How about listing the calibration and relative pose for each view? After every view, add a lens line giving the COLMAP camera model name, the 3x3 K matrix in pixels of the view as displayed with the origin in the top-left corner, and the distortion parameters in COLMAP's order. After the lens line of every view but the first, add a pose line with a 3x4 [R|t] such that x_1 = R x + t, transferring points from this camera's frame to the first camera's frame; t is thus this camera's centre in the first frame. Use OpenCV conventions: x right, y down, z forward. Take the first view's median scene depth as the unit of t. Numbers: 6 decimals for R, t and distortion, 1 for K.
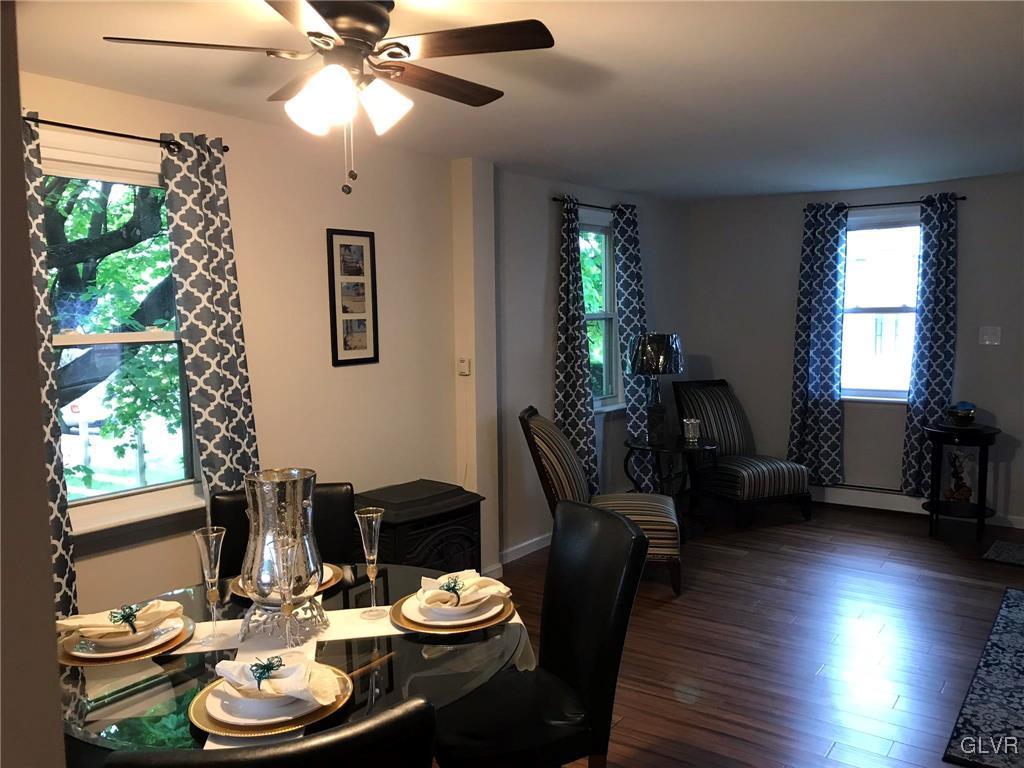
lens RADIAL K [[830.3, 0, 512.0], [0, 830.3, 384.0], [0, 0, 1]] dist [0.065771, -0.079149]
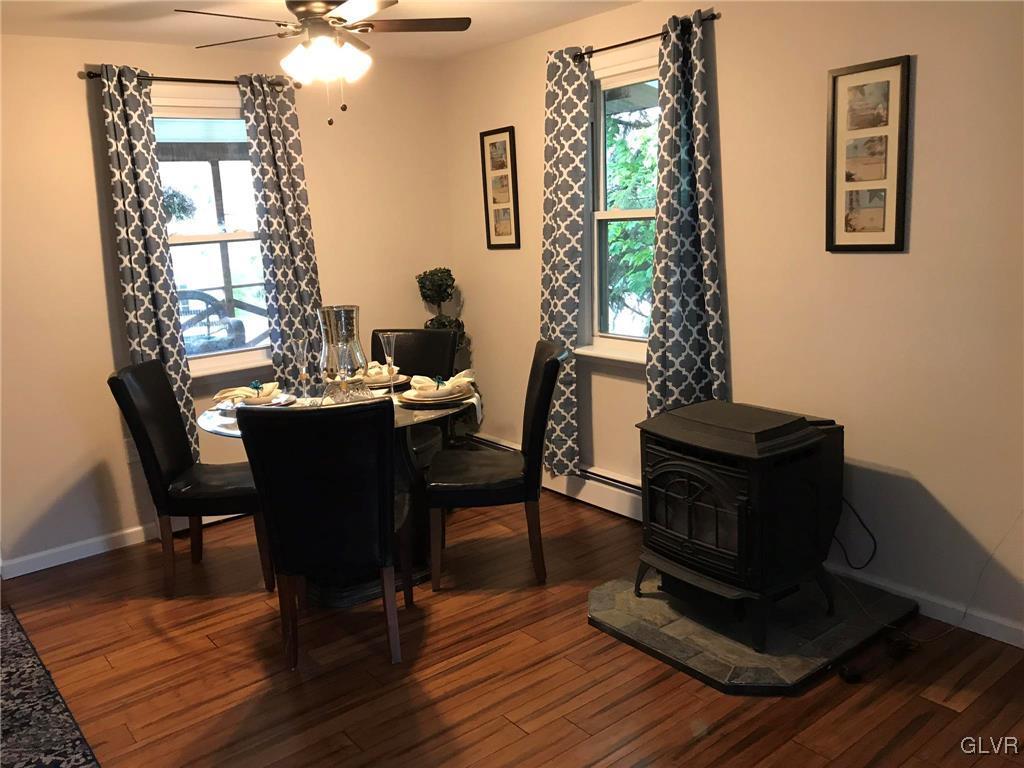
lens RADIAL K [[830.3, 0, 512.0], [0, 830.3, 384.0], [0, 0, 1]] dist [0.065771, -0.079149]
pose [[-0.303000, 0.225631, -0.925895, 0.640770], [-0.024263, 0.969426, 0.244180, -0.086348], [0.952682, 0.096451, -0.288262, 0.950603]]
